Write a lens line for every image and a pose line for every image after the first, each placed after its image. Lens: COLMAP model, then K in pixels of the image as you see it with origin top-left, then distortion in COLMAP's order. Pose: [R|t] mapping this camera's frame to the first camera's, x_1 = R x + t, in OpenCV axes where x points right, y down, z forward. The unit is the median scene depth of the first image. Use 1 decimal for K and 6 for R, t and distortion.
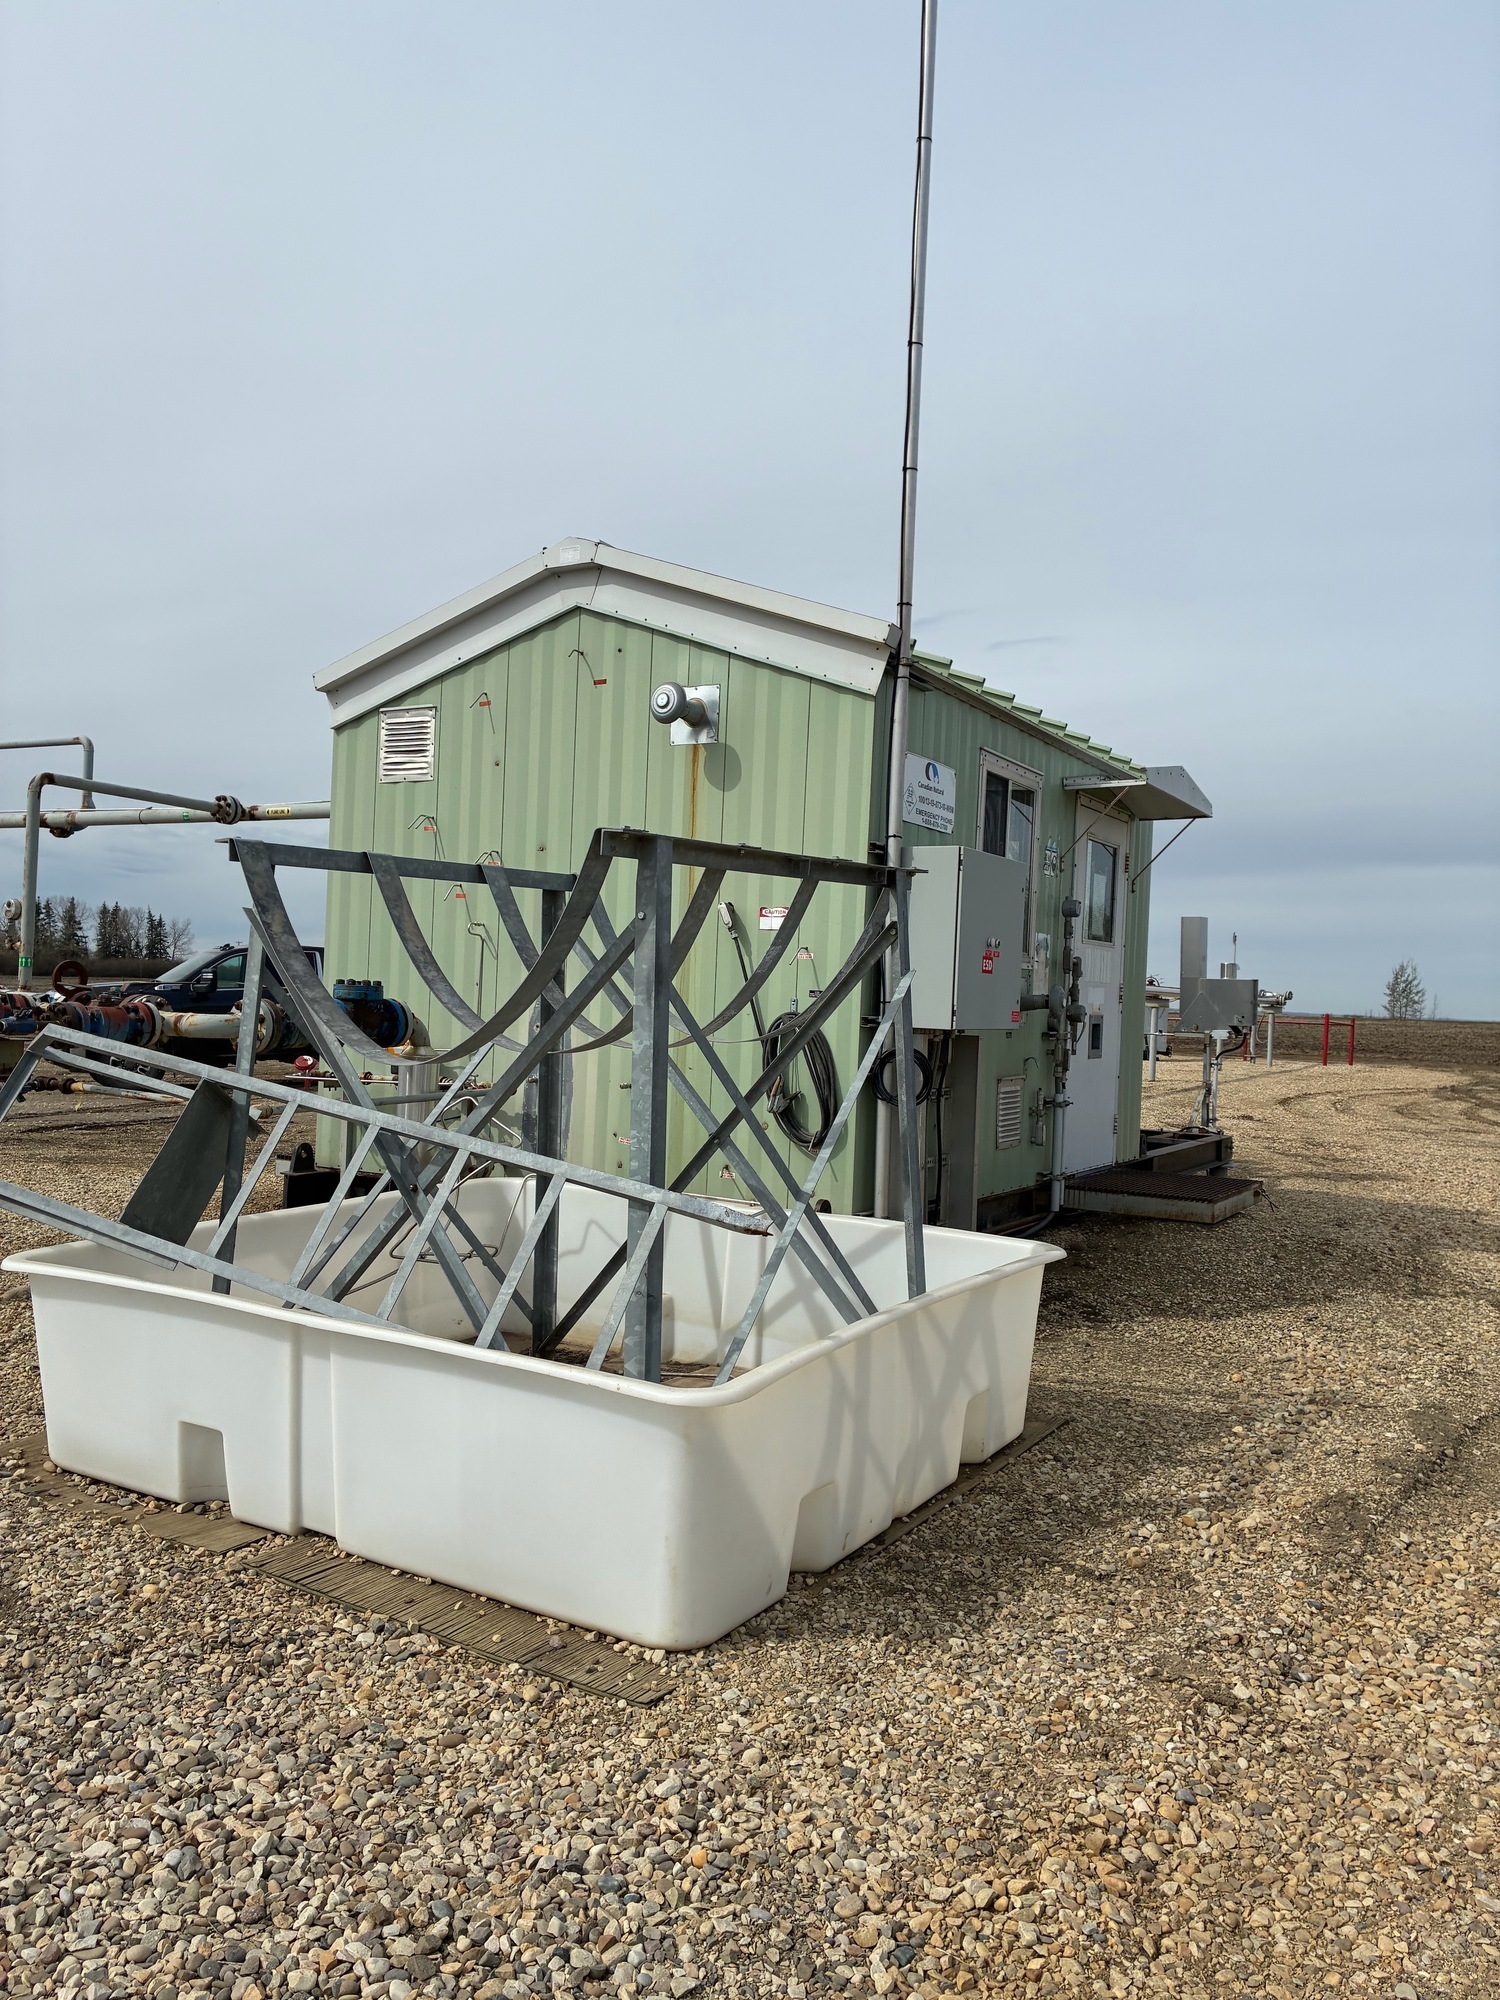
lens RADIAL K [[1512.5, 0, 750.0], [0, 1512.5, 1000.0], [0, 0, 1]] dist [0.042038, -0.056287]
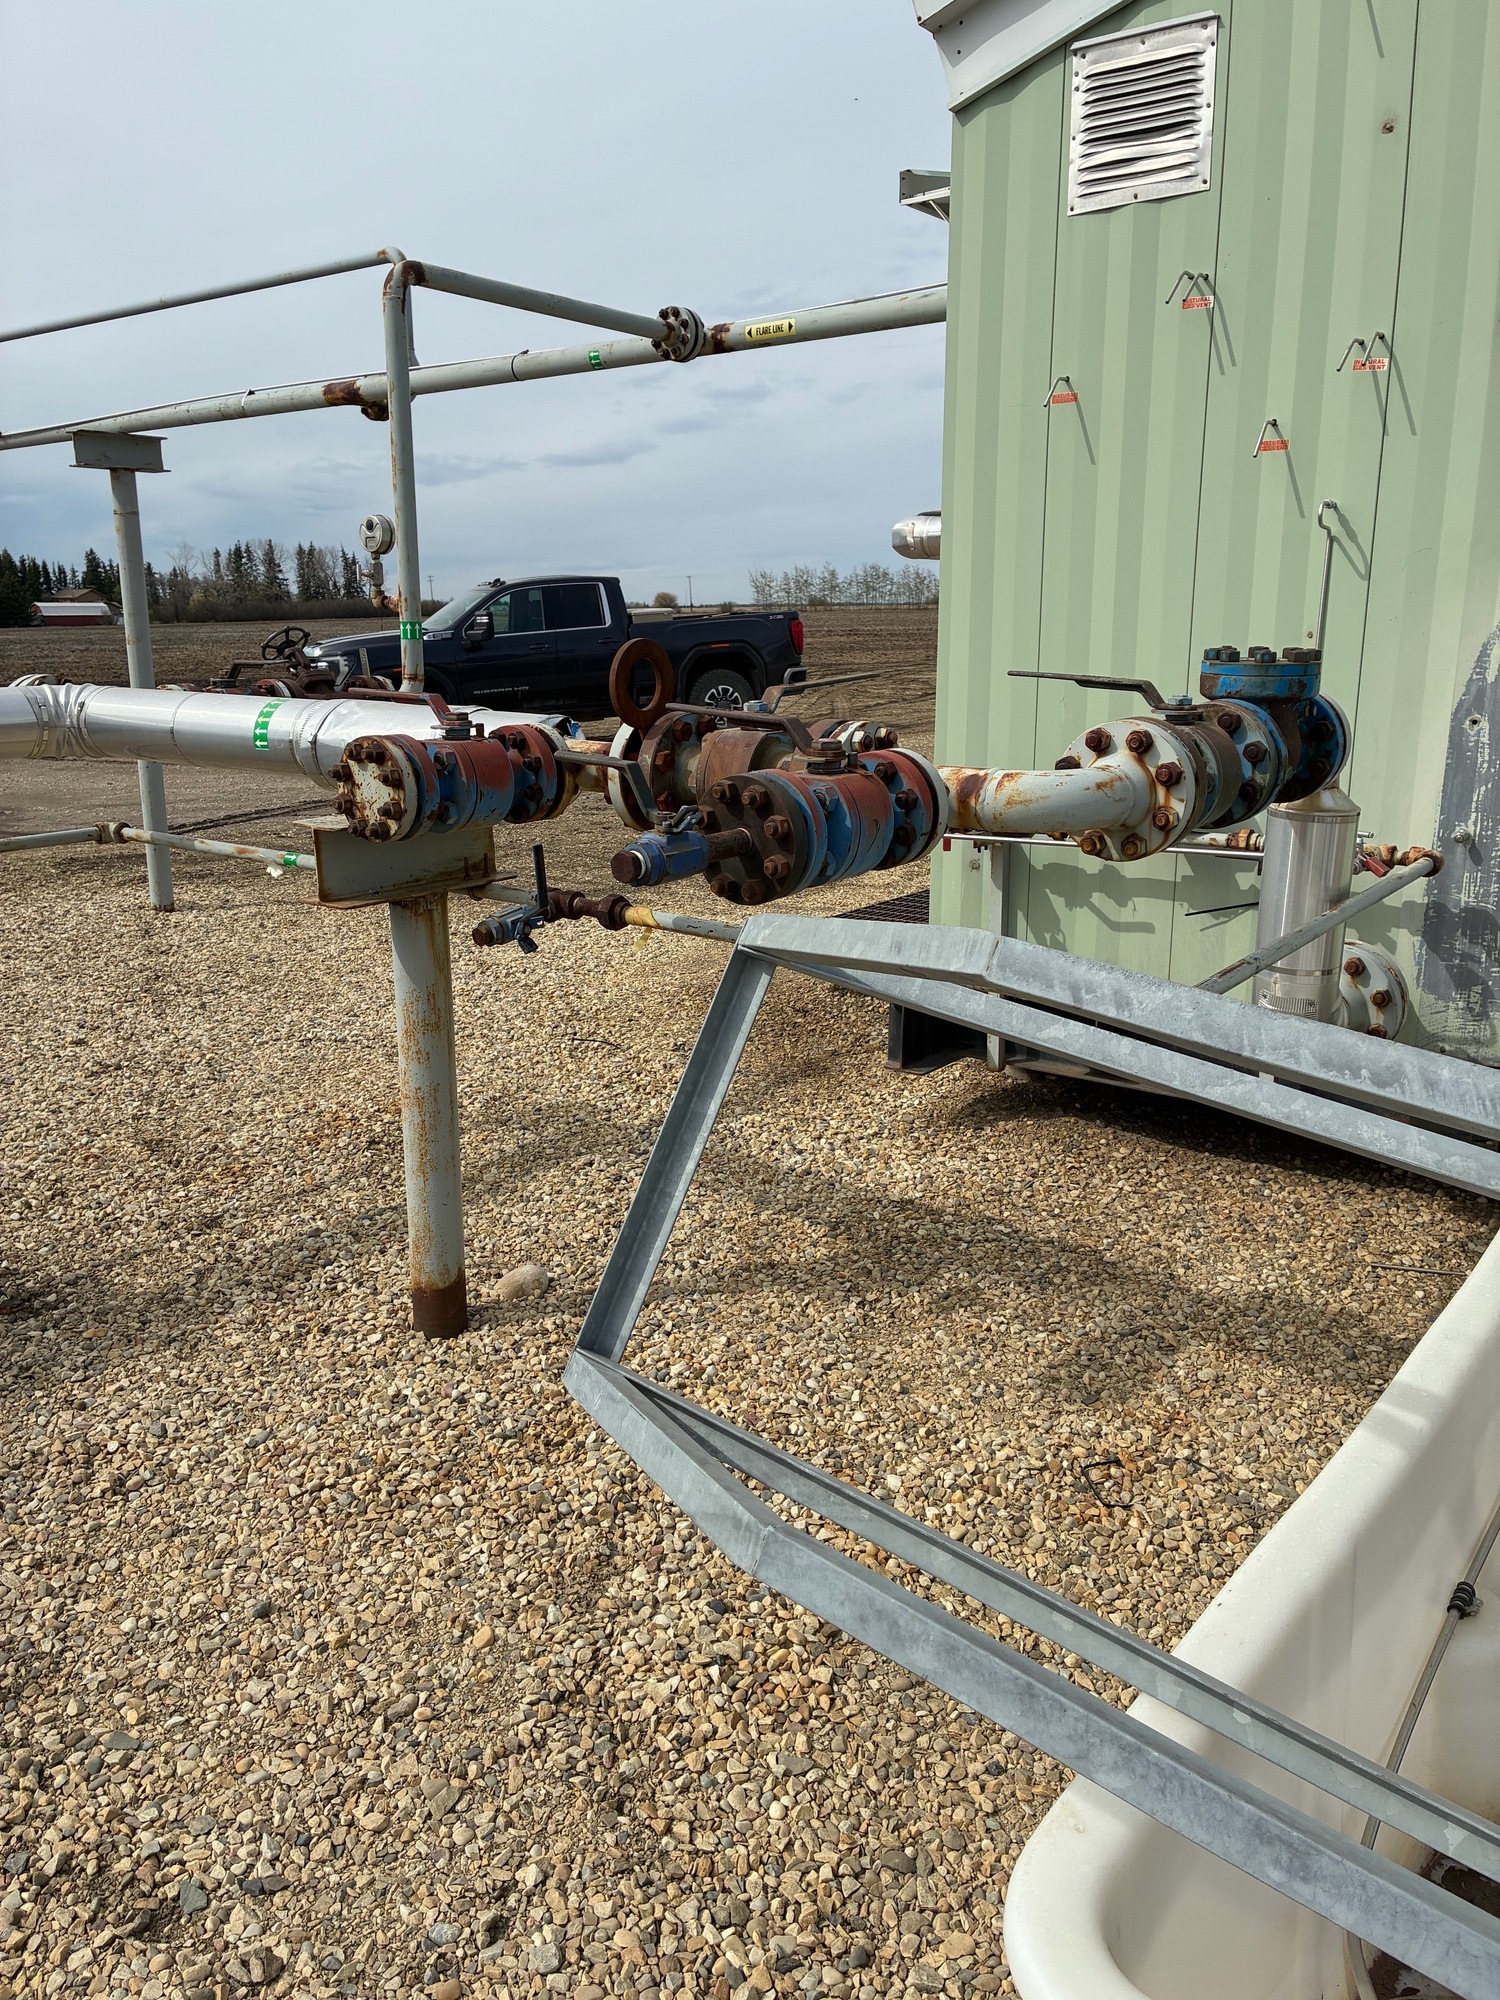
lens RADIAL K [[1512.5, 0, 750.0], [0, 1512.5, 1000.0], [0, 0, 1]] dist [0.042038, -0.056287]
pose [[0.990179, -0.018892, -0.138520, -0.282765], [0.052383, 0.968782, 0.242316, -0.022811], [0.129618, -0.247192, 0.960258, 0.454521]]
